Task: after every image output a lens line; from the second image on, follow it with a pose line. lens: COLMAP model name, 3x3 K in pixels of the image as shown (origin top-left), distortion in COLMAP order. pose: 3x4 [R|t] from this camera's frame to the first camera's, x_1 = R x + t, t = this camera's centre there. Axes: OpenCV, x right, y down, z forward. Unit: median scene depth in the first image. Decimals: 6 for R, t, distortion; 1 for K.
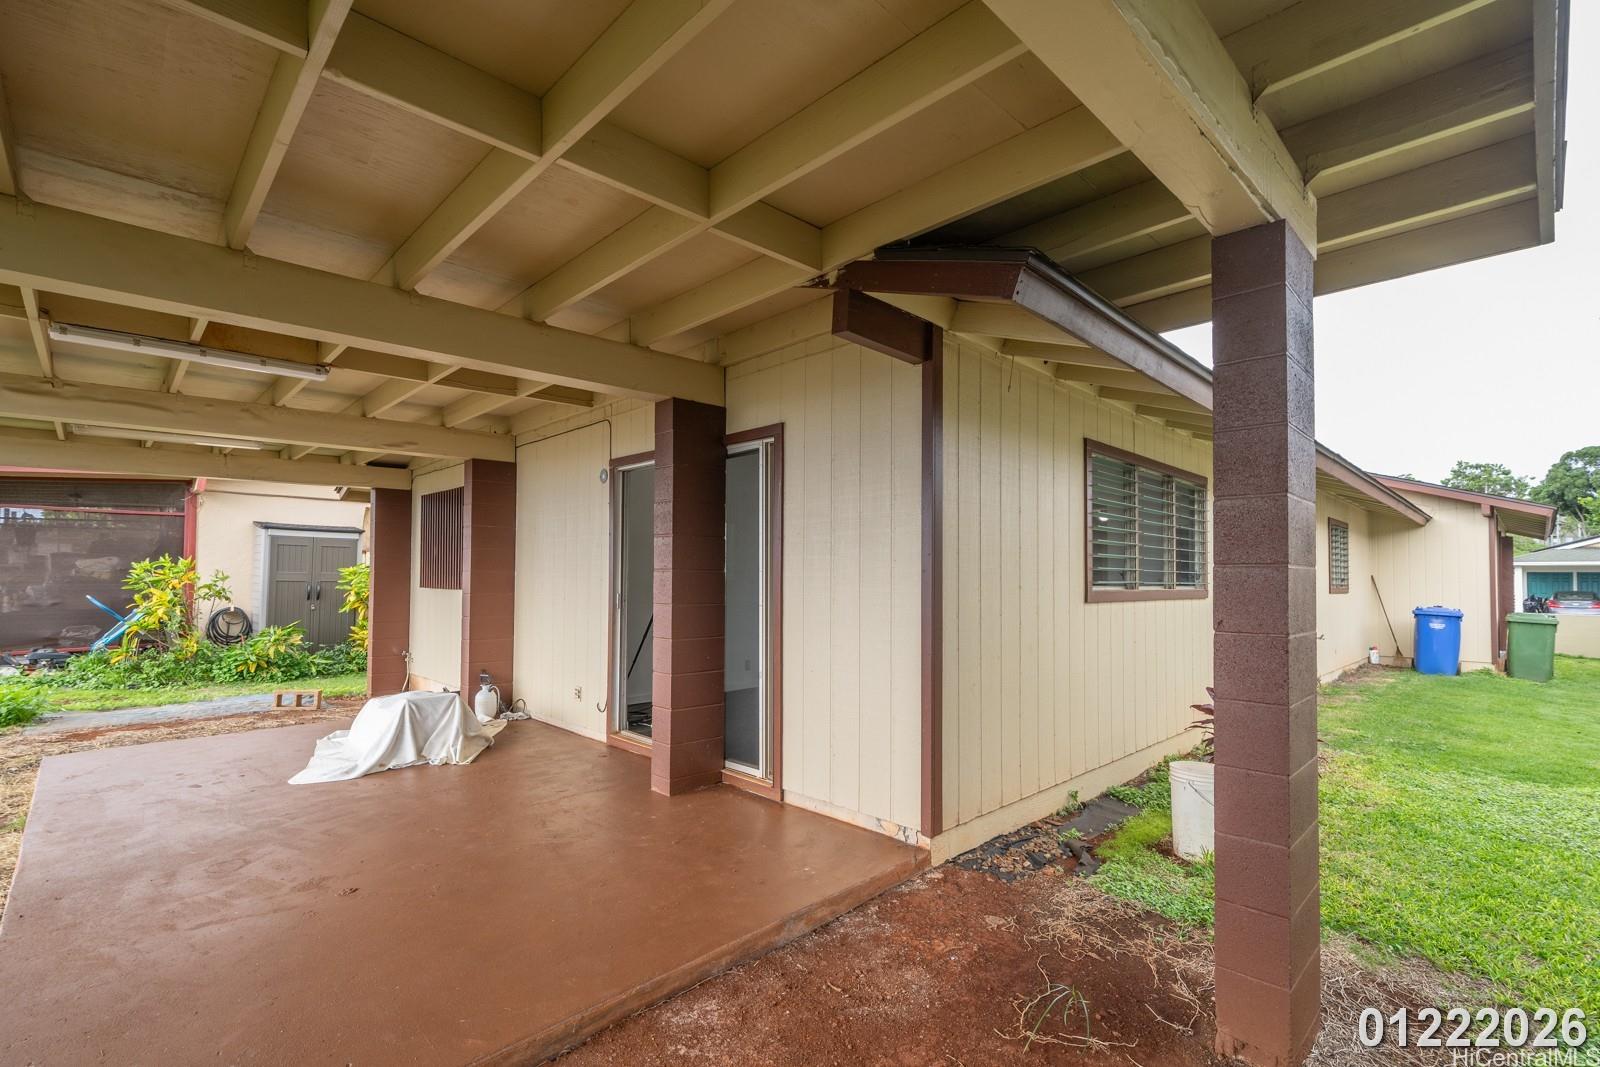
lens RADIAL K [[726.8, 0, 801.5], [0, 726.8, 542.6], [0, 0, 1]] dist [0.002394, 0.000403]
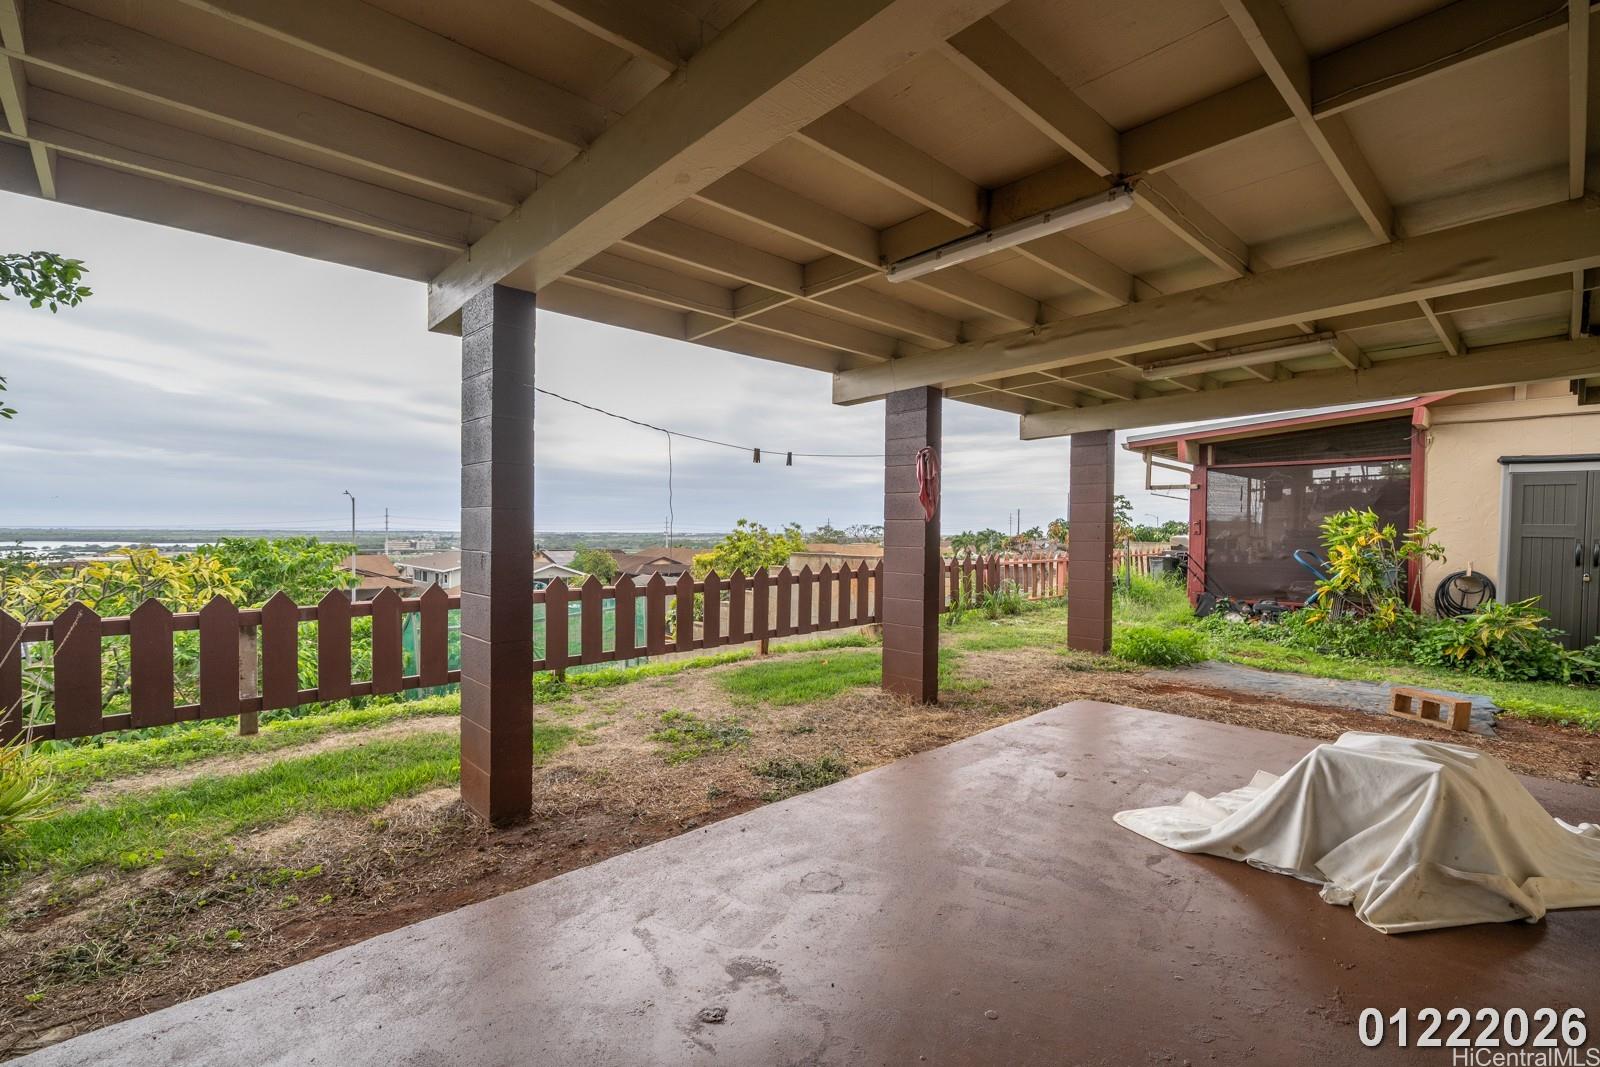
lens RADIAL K [[726.8, 0, 802.3], [0, 726.8, 539.1], [0, 0, 1]] dist [0.002394, 0.000403]
pose [[-0.014623, 0.009014, -0.999852, -0.006462], [0.037342, 0.999267, 0.008463, 0.025870], [0.999196, -0.037212, -0.014949, 0.357620]]
